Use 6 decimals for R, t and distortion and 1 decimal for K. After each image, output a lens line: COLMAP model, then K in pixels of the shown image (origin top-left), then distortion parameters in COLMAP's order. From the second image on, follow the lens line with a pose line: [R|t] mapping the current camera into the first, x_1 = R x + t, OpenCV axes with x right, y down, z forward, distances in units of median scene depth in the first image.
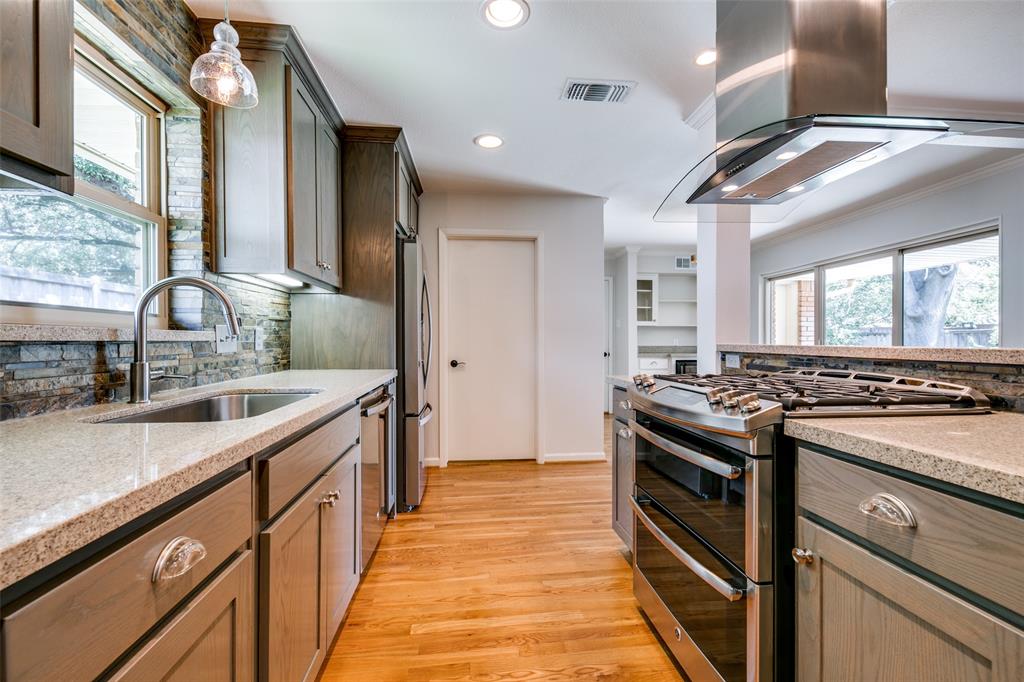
lens RADIAL K [[444.2, 0, 512.0], [0, 444.2, 343.0], [0, 0, 1]] dist [0.011168, 0.000220]
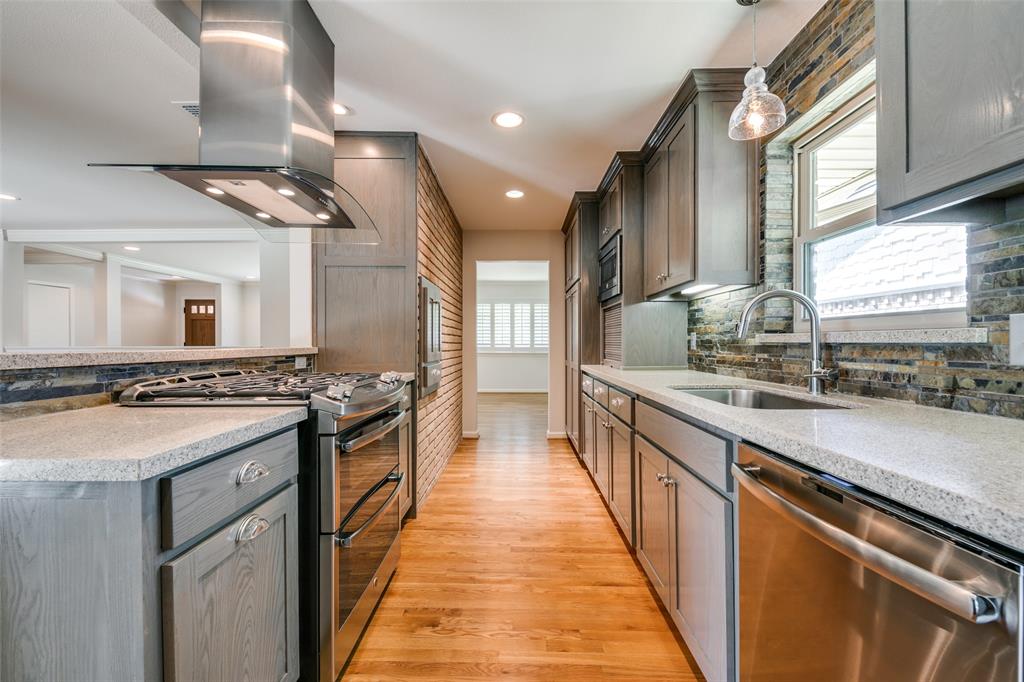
lens RADIAL K [[406.9, 0, 511.2], [0, 406.9, 344.0], [0, 0, 1]] dist [-0.004477, -0.000888]
pose [[-0.992714, 0.003055, 0.120454, -0.116180], [0.004015, 0.999962, 0.007728, -0.010910], [-0.120426, 0.008155, -0.992689, 1.777375]]
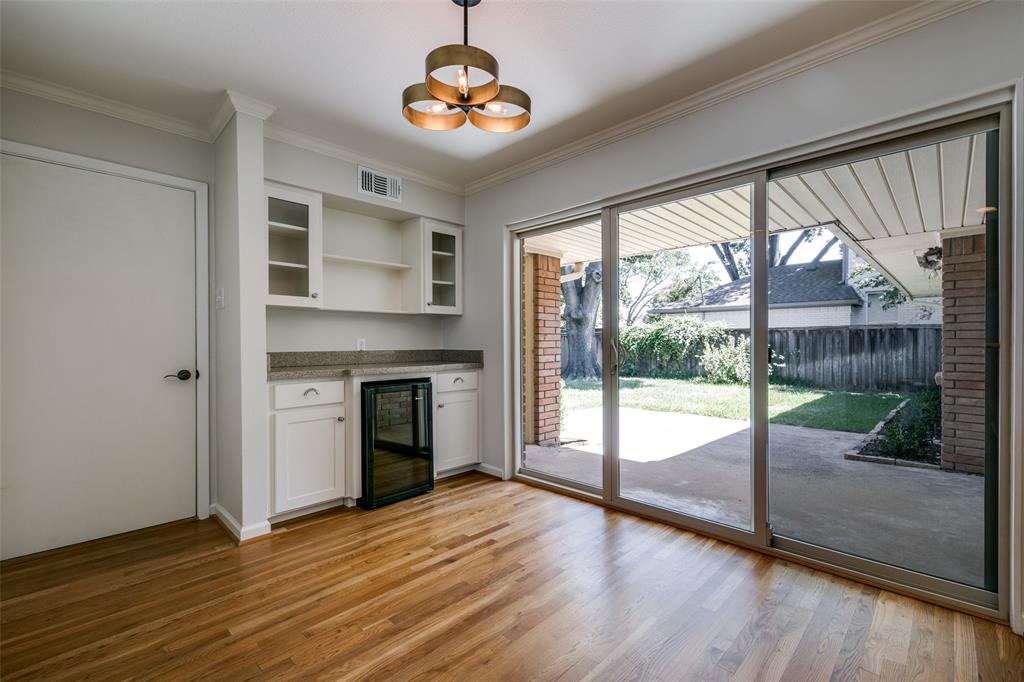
lens RADIAL K [[444.2, 0, 512.2], [0, 444.2, 341.9], [0, 0, 1]] dist [0.011168, 0.000220]
pose [[0.777194, -0.002718, 0.629255, 0.191838], [0.006837, 0.999968, -0.004125, -0.000076], [-0.629224, 0.007508, 0.777188, 0.519821]]
